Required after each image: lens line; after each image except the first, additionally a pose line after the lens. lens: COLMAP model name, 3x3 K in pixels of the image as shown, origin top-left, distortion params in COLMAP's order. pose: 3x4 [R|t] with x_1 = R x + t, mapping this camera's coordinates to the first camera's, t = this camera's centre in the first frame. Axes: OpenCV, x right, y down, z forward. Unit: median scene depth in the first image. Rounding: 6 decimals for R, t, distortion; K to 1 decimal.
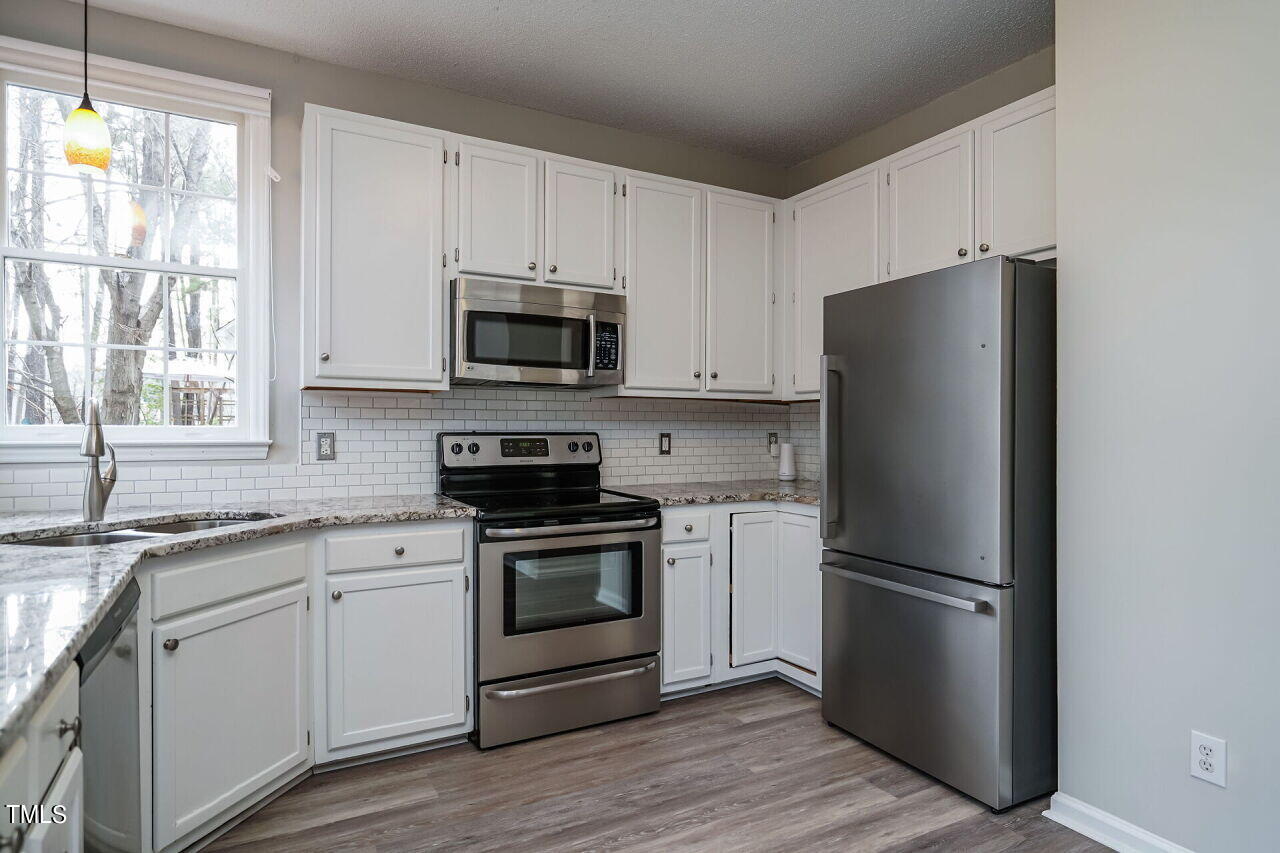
lens RADIAL K [[684.0, 0, 641.8], [0, 684.0, 429.4], [0, 0, 1]] dist [-0.000187, -0.000262]
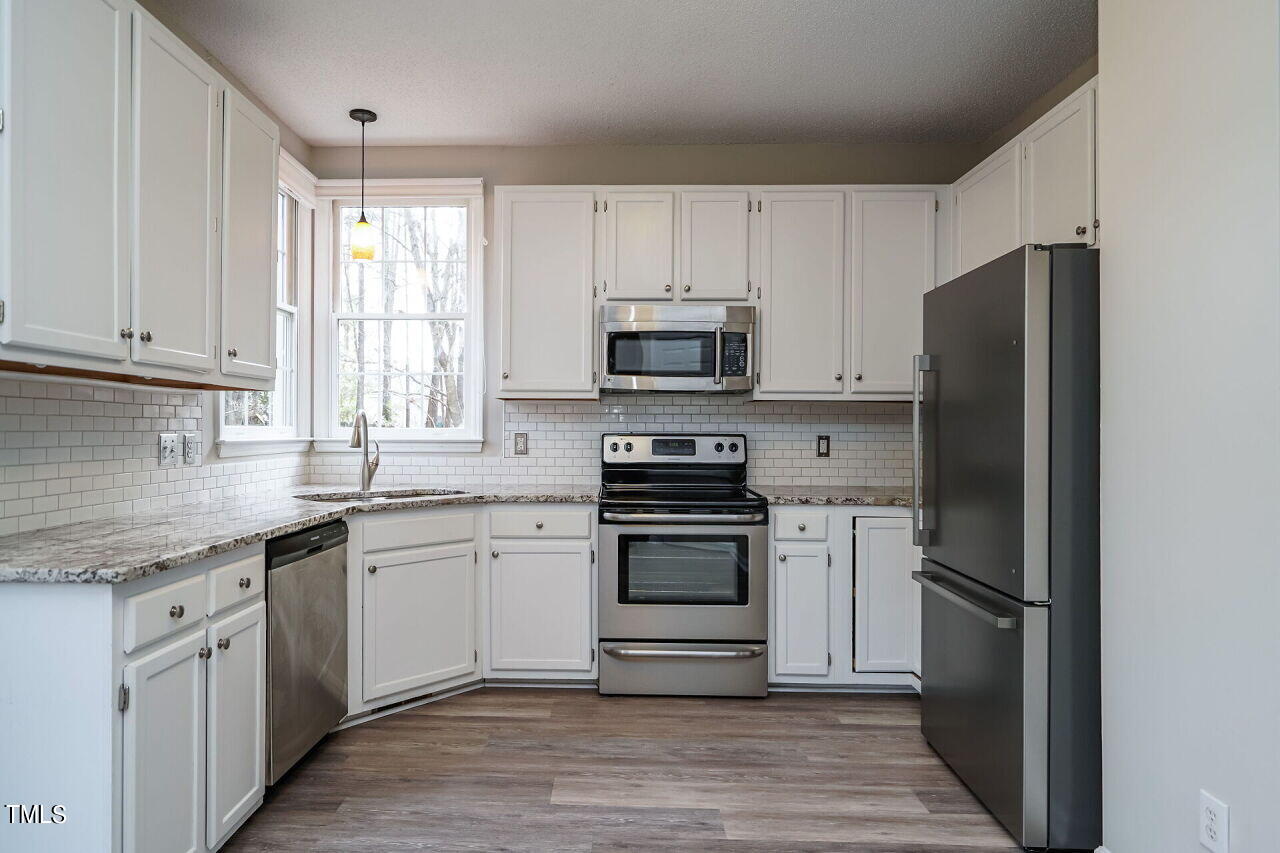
lens RADIAL K [[739.1, 0, 637.2], [0, 739.1, 426.0], [0, 0, 1]] dist [0.001174, 0.001864]
pose [[0.864923, 0.000053, -0.501904, 0.454257], [-0.003352, 0.999978, -0.005670, -0.001493], [0.501893, 0.006587, 0.864905, -0.100728]]
